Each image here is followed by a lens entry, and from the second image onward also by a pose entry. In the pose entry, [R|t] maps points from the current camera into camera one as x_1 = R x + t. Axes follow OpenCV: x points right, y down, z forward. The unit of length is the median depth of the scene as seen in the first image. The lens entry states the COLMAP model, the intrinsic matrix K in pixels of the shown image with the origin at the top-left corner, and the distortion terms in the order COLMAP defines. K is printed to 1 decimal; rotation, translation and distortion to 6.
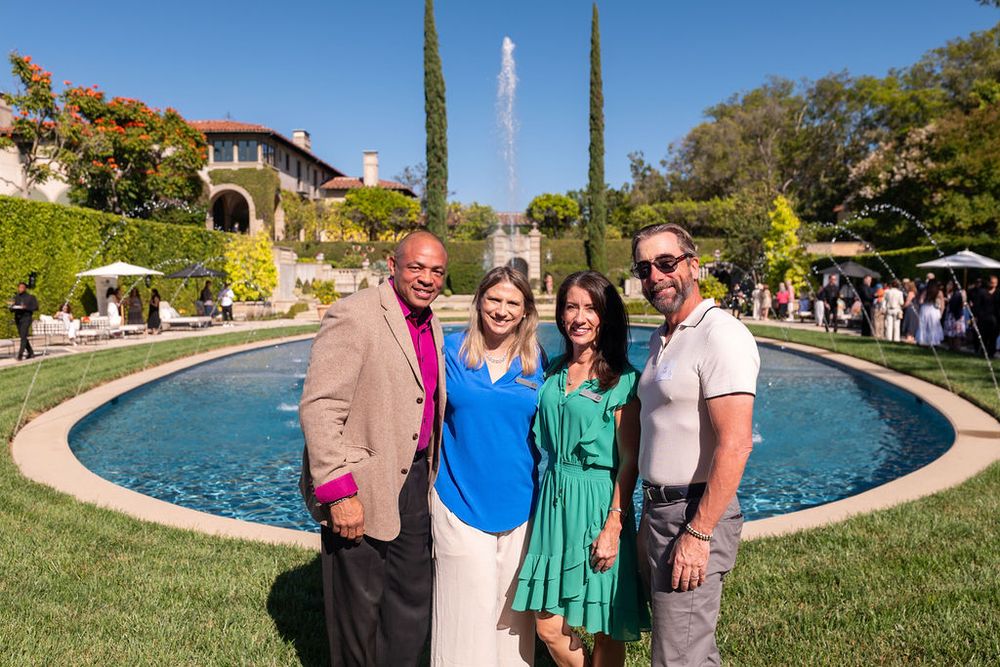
lens RADIAL K [[874.4, 0, 503.4], [0, 874.4, 331.0], [0, 0, 1]] dist [0.025638, -0.020752]
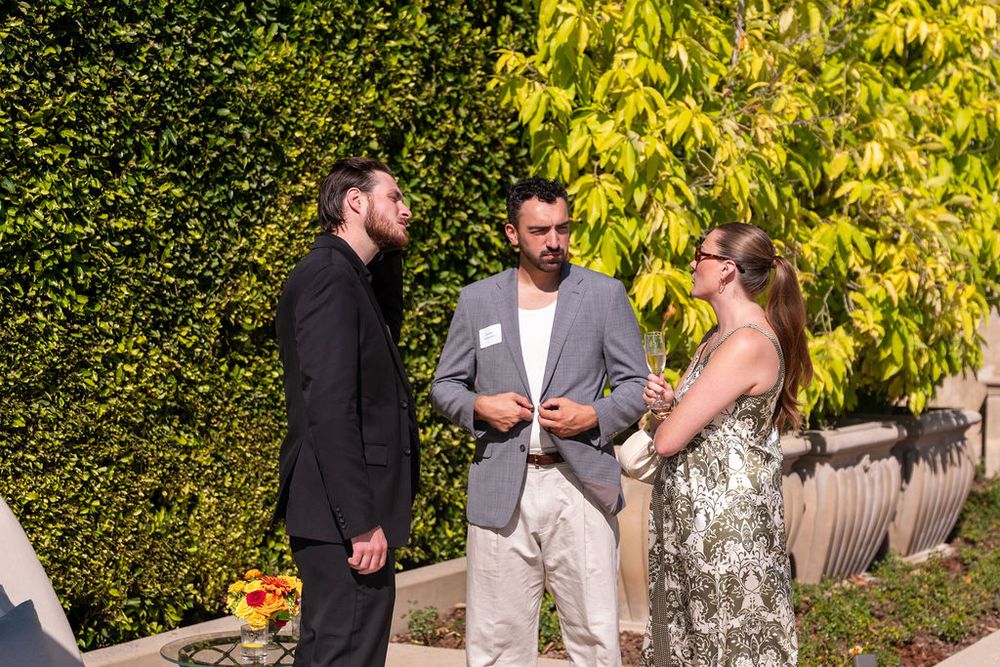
lens RADIAL K [[1901.6, 0, 500.8], [0, 1901.6, 333.3], [0, 0, 1]] dist [-0.058006, 0.000000]
pose [[0.884612, 0.031650, -0.465252, -0.167311], [-0.040891, 0.999116, -0.009781, -0.032354], [0.464531, 0.027677, 0.885124, 0.617550]]
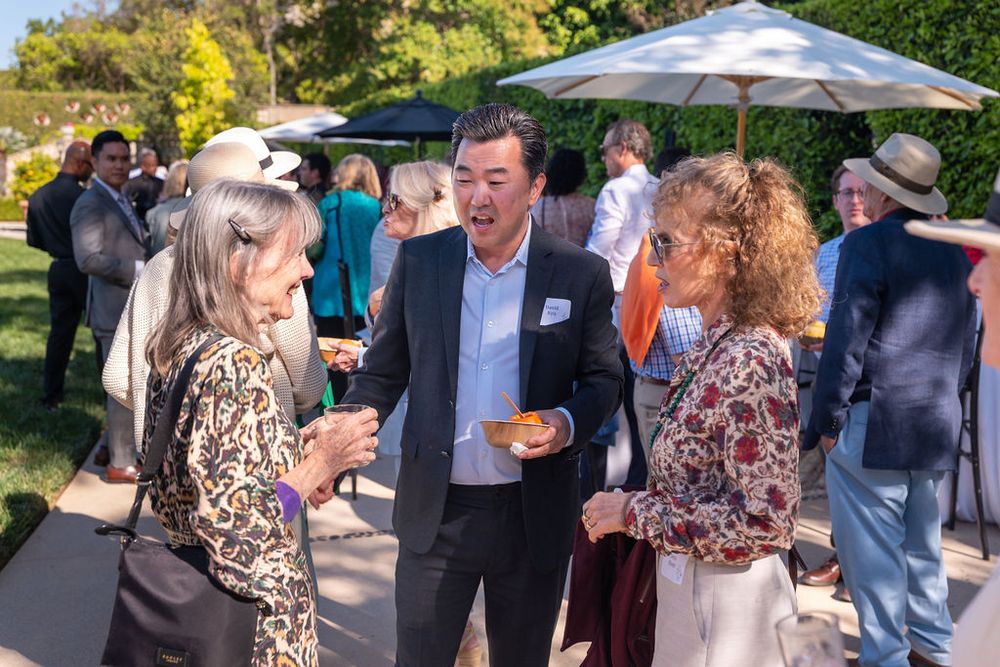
lens RADIAL K [[1191.8, 0, 501.3], [0, 1191.8, 316.1], [0, 0, 1]] dist [0.038222, 0.000000]
pose [[0.938320, -0.032199, 0.344265, 0.178201], [0.009295, 0.997644, 0.067975, -0.005942], [-0.345643, -0.060582, 0.936409, 0.124044]]
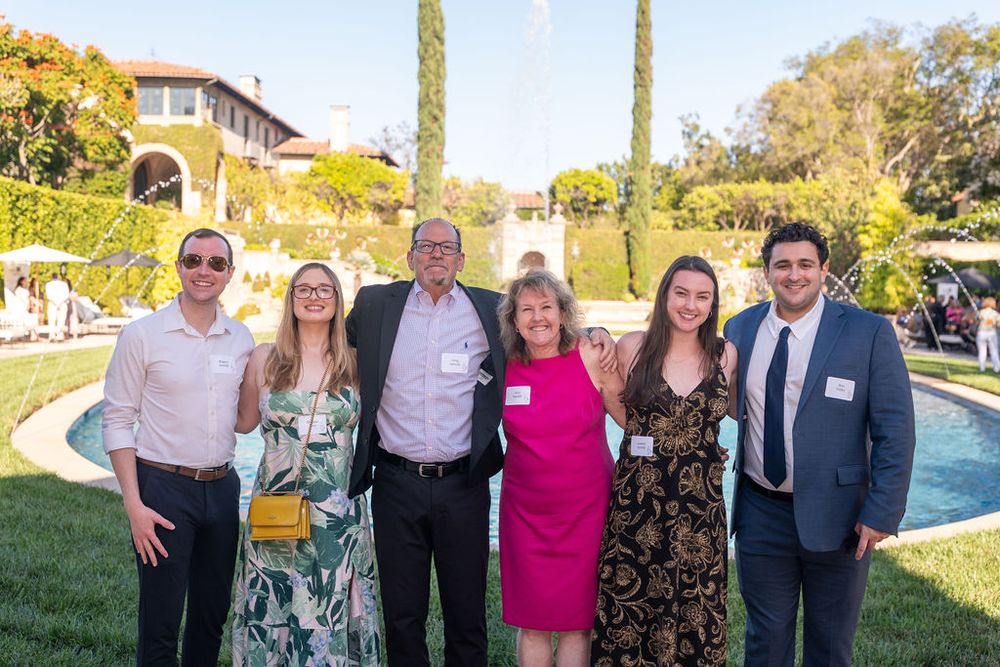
lens RADIAL K [[1191.8, 0, 500.7], [0, 1191.8, 332.1], [0, 0, 1]] dist [0.038222, 0.000000]
pose [[0.999665, 0.025895, 0.000553, -0.012000], [-0.025884, 0.999565, -0.014167, 0.001900], [-0.000919, 0.014148, 0.999899, -0.034243]]
